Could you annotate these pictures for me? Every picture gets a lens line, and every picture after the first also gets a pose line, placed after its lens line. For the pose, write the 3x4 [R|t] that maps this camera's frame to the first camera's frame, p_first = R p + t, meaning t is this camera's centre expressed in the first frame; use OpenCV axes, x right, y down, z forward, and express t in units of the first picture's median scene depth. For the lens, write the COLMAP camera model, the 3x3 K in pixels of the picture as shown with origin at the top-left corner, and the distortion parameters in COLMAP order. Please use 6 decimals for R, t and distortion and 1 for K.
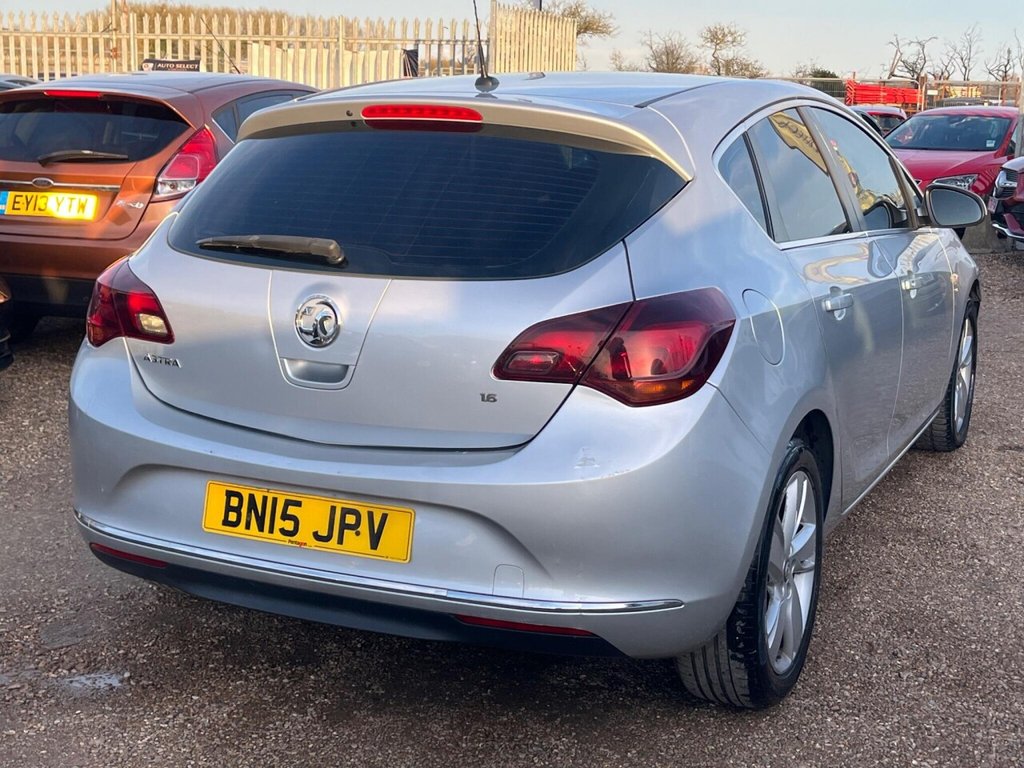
lens RADIAL K [[986.2, 0, 513.3], [0, 986.2, 415.4], [0, 0, 1]] dist [-0.007978, 0.011696]
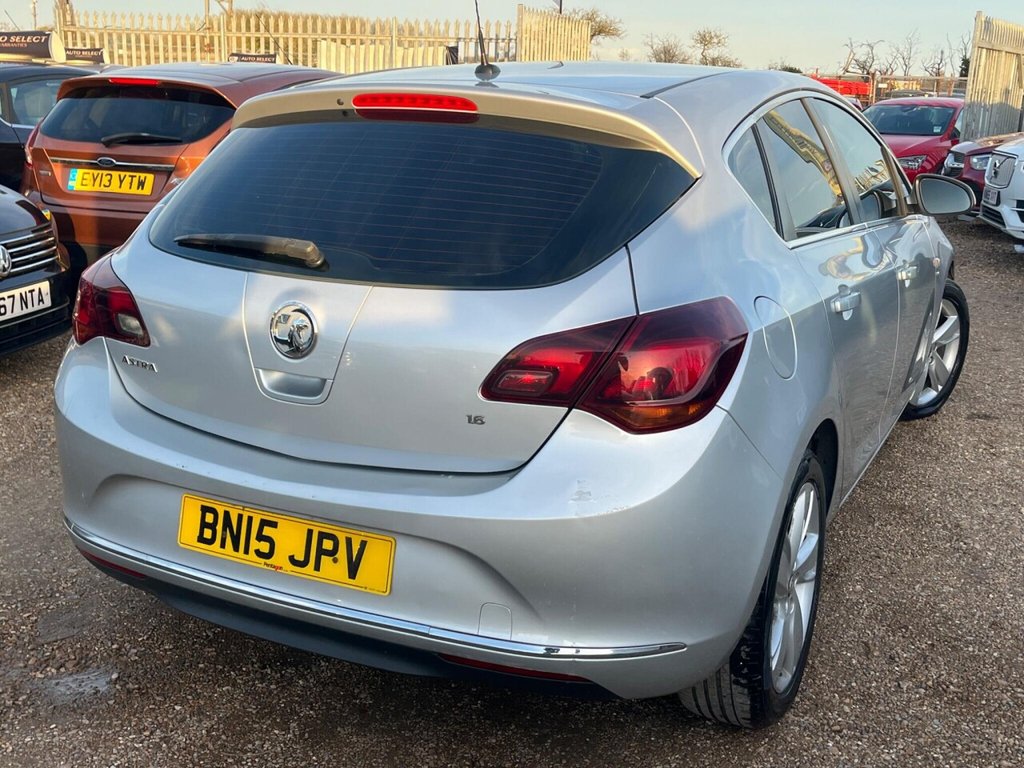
lens RADIAL K [[795.3, 0, 512.0], [0, 795.3, 384.0], [0, 0, 1]] dist [0.000904, 0.003651]
pose [[0.999525, 0.016377, -0.026117, 0.023227], [-0.015198, 0.998885, 0.044705, -0.072495], [0.026820, -0.044287, 0.998659, 0.227685]]
